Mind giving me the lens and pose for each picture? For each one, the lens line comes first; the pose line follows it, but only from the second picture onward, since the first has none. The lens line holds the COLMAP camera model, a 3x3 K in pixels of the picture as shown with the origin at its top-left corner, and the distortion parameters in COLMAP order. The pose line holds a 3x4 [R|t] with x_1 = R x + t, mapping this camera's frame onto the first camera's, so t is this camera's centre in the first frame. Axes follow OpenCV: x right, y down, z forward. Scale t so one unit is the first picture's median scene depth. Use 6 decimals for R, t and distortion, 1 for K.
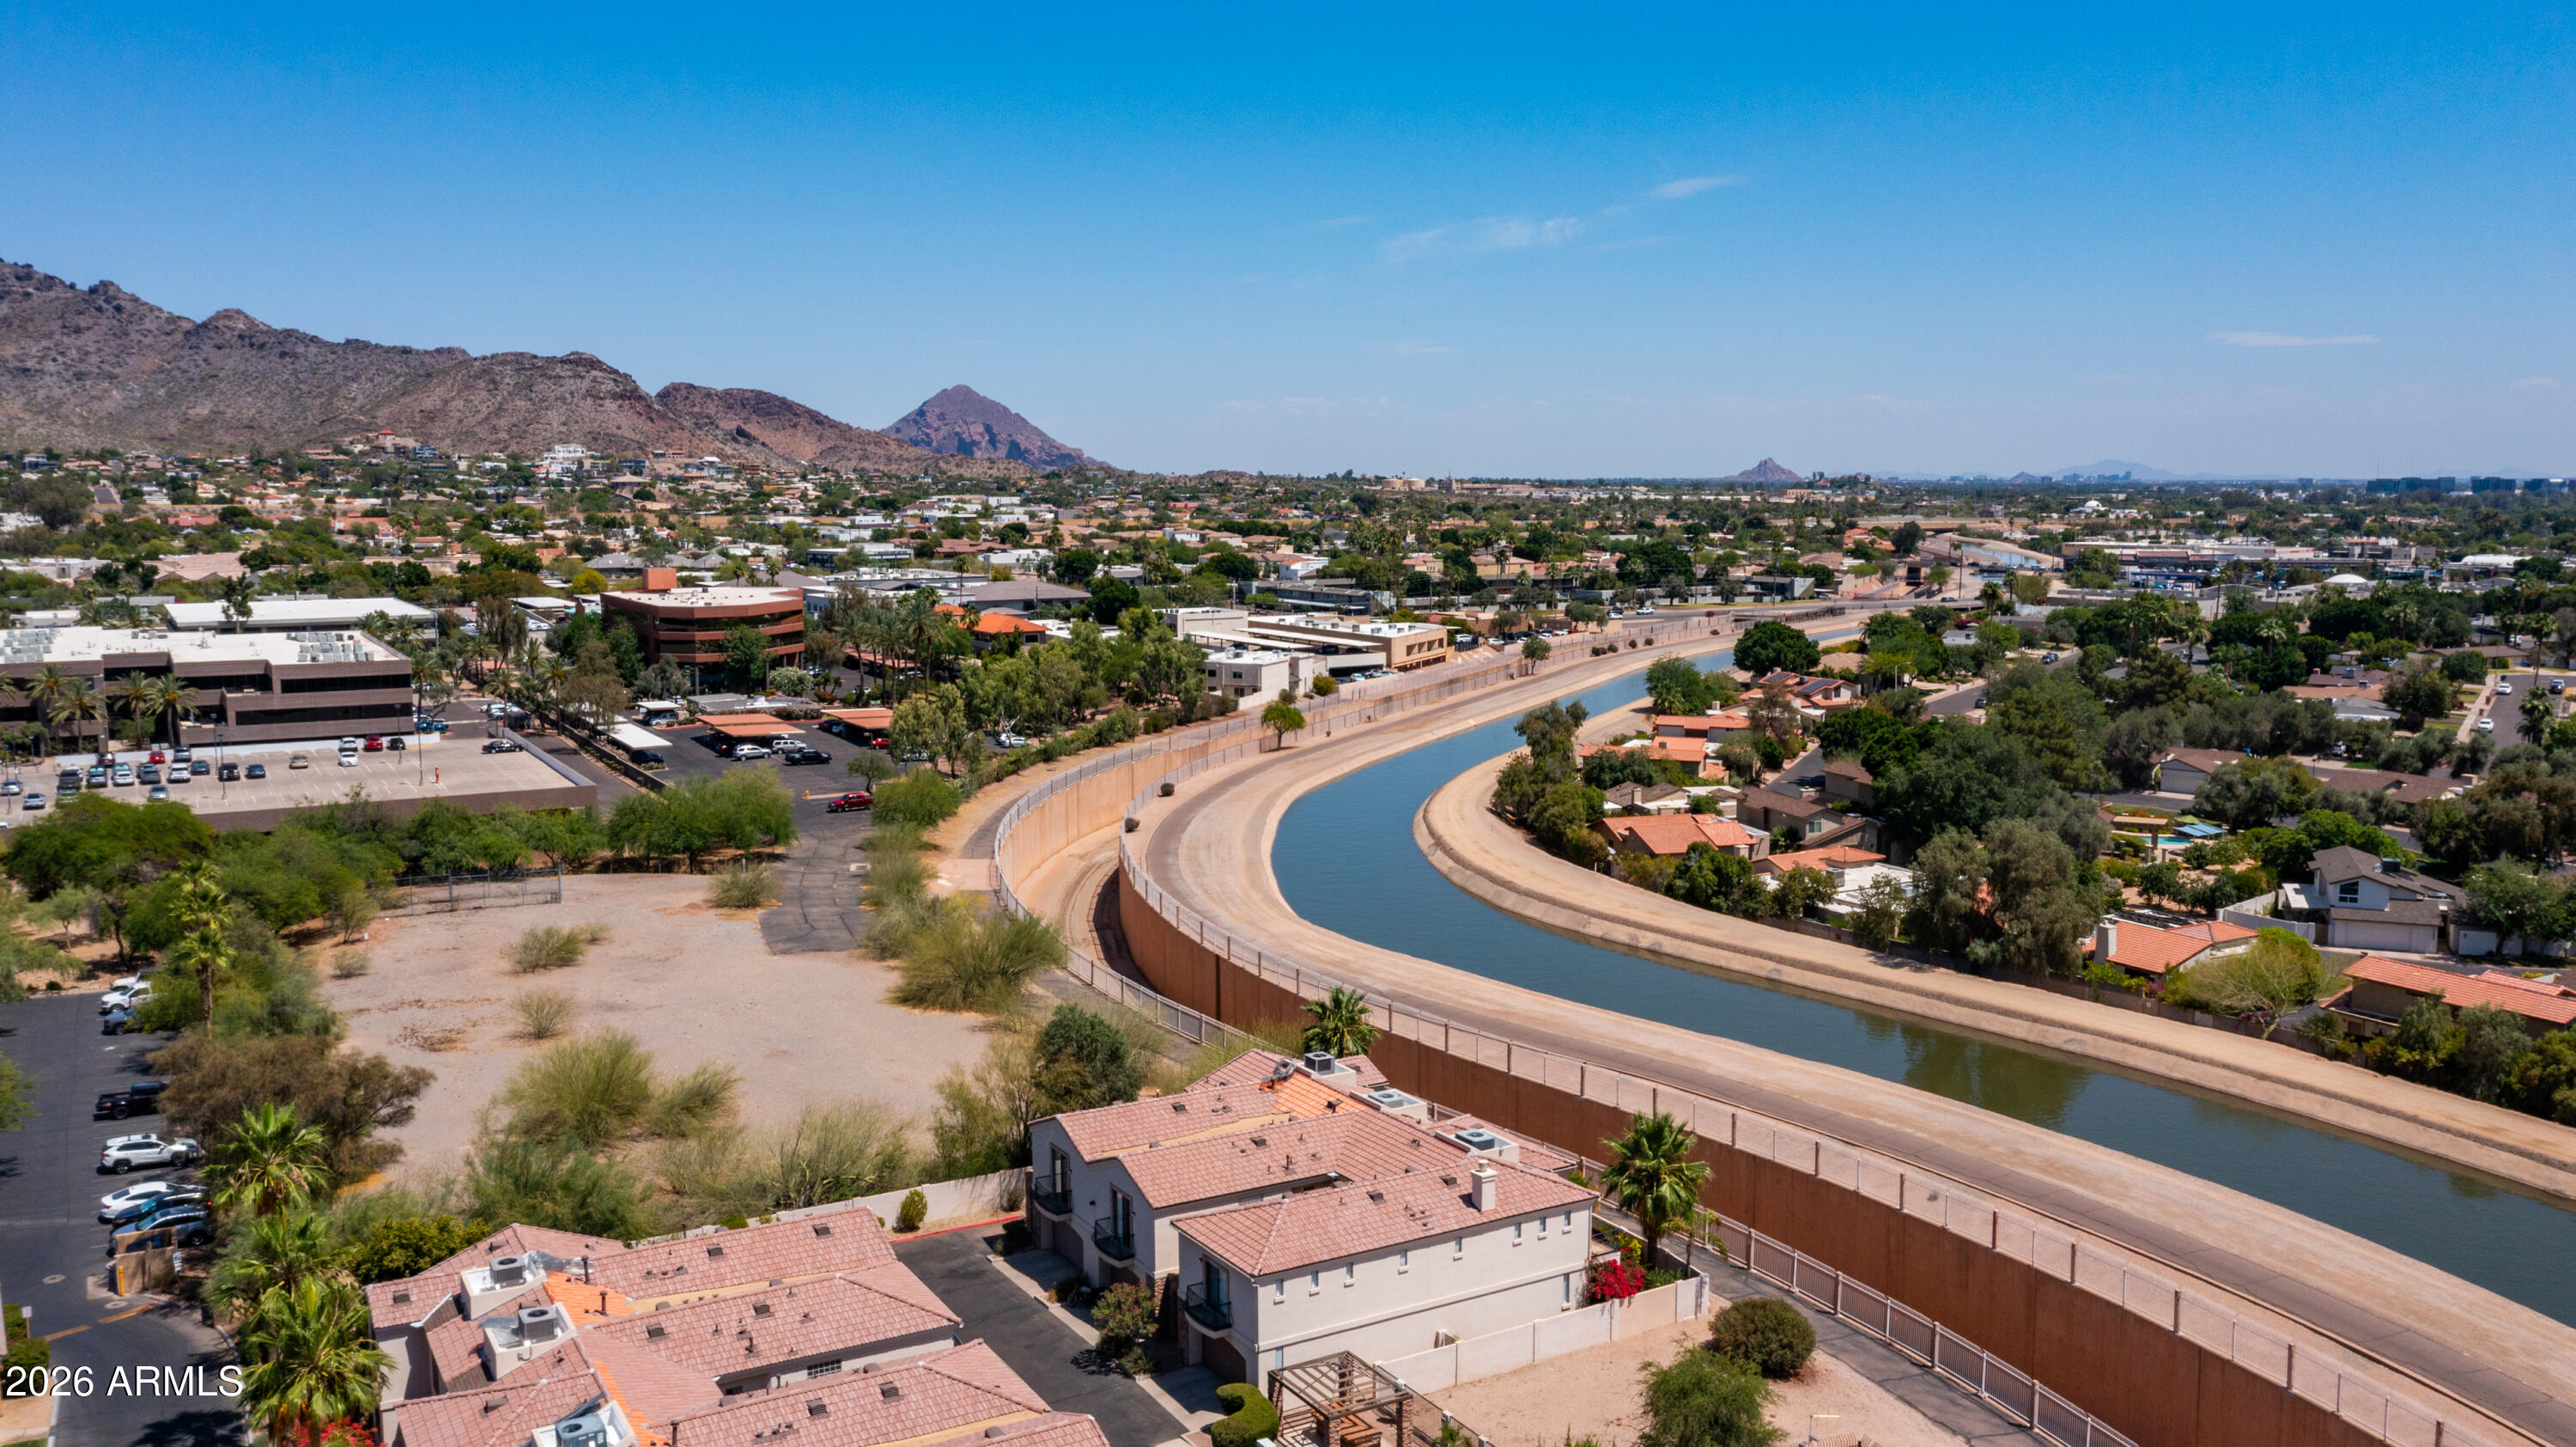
lens RADIAL K [[2035.7, 0, 1283.5], [0, 2035.7, 725.9], [0, 0, 1]] dist [-0.016103, 0.048018]
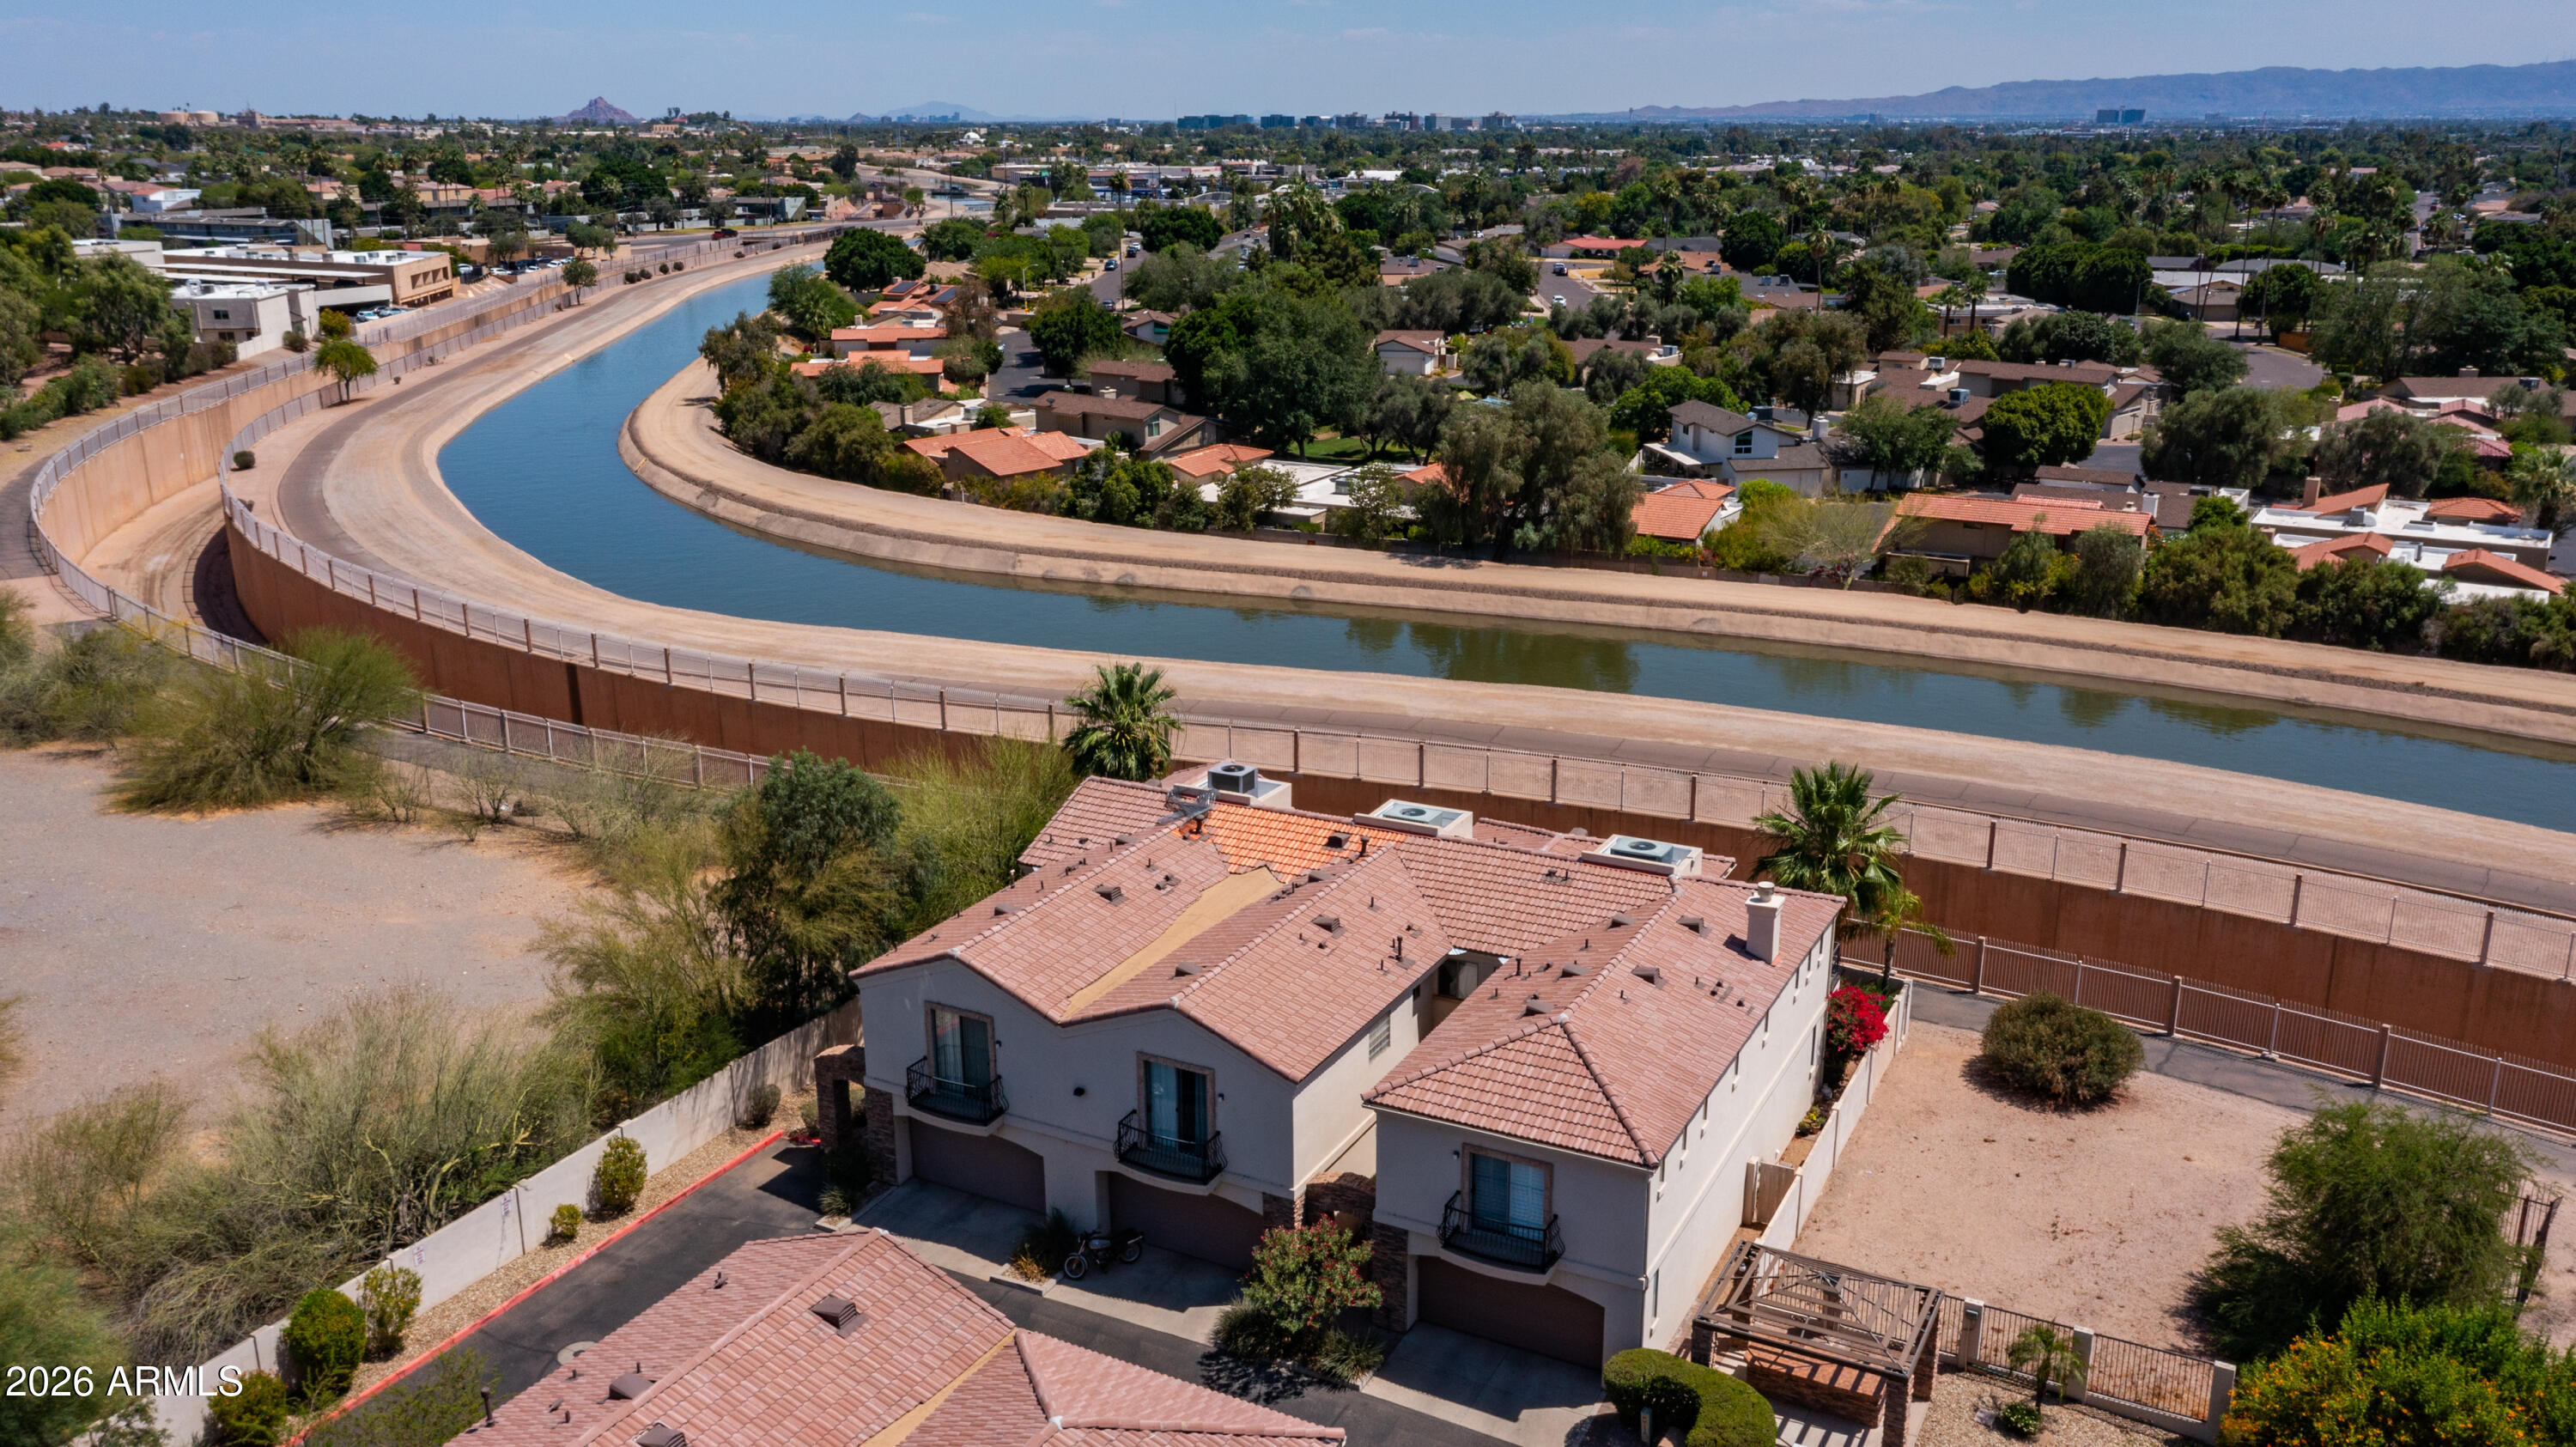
lens RADIAL K [[2035.7, 0, 1289.5], [0, 2035.7, 731.0], [0, 0, 1]] dist [-0.016103, 0.048018]
pose [[0.852932, -0.152038, 0.499392, -0.080506], [0.065293, 0.980206, 0.186904, 0.010510], [-0.517923, -0.126810, 0.845975, 0.136185]]
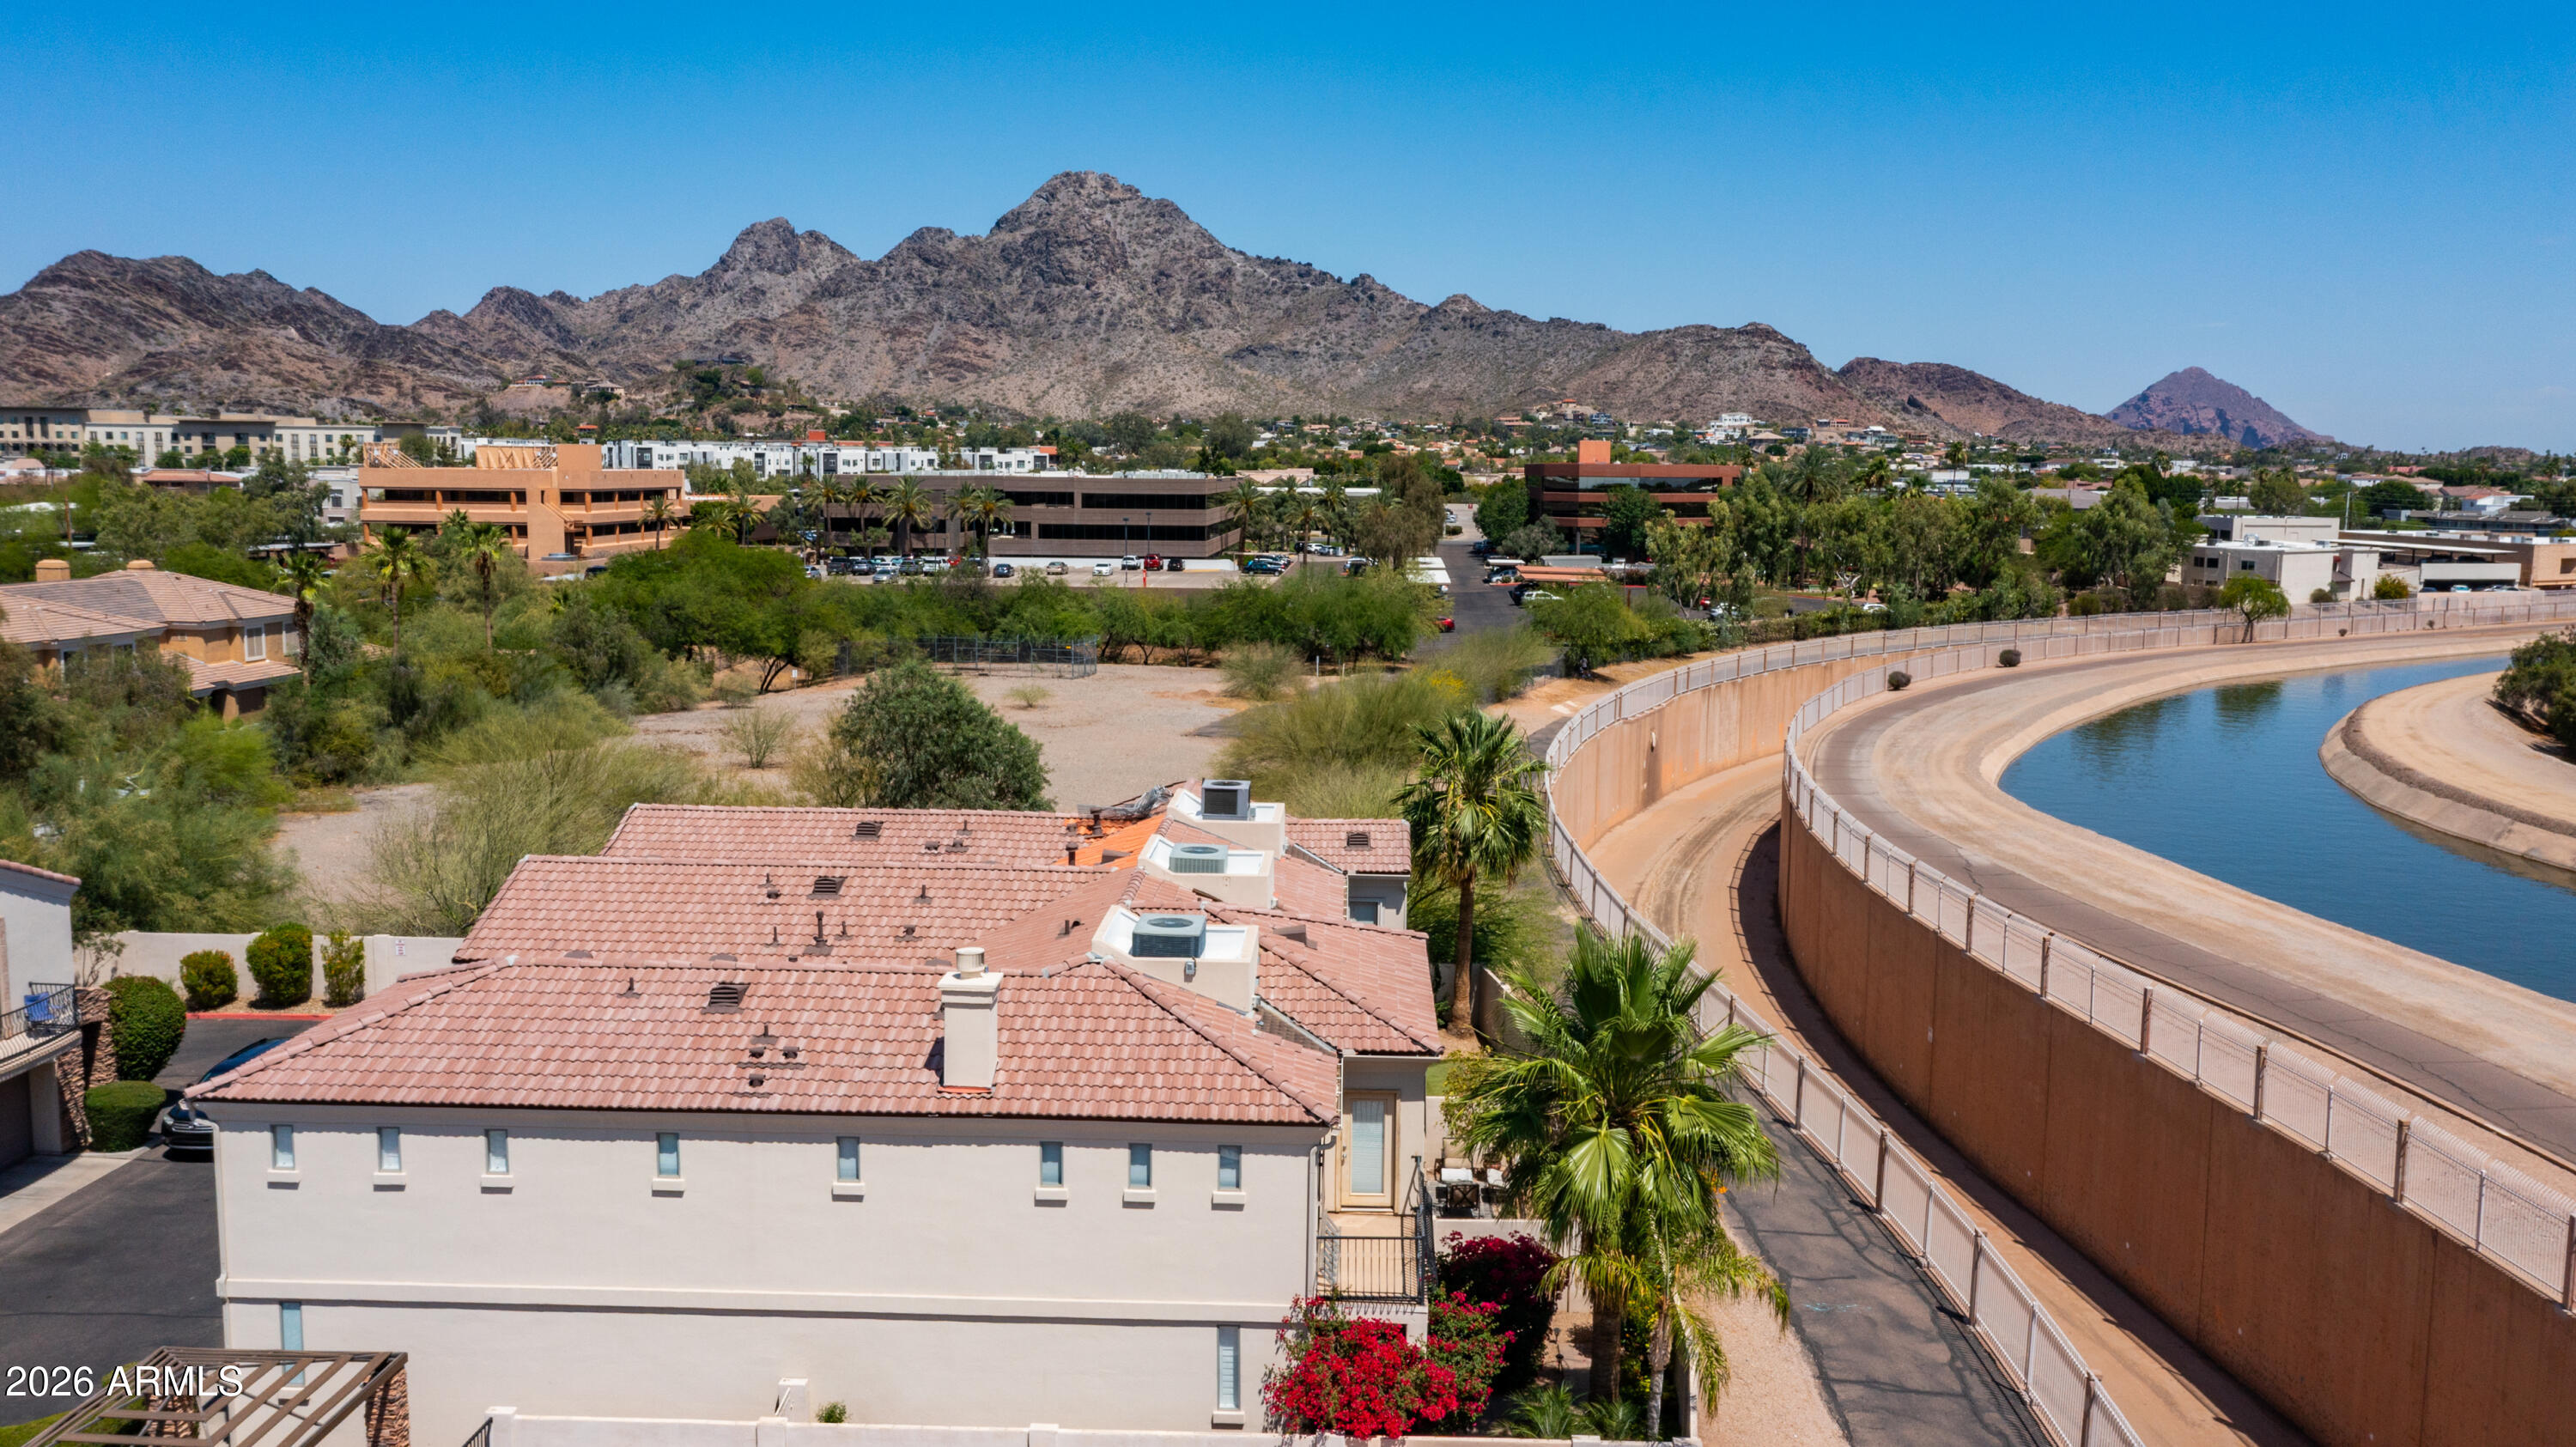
lens RADIAL K [[2035.7, 0, 1281.2], [0, 2035.7, 710.3], [0, 0, 1]] dist [-0.016103, 0.048018]
pose [[0.838478, 0.075022, -0.539747, 0.082428], [-0.077166, 0.996843, 0.018681, 0.039345], [0.539445, 0.025986, 0.841620, 0.177231]]
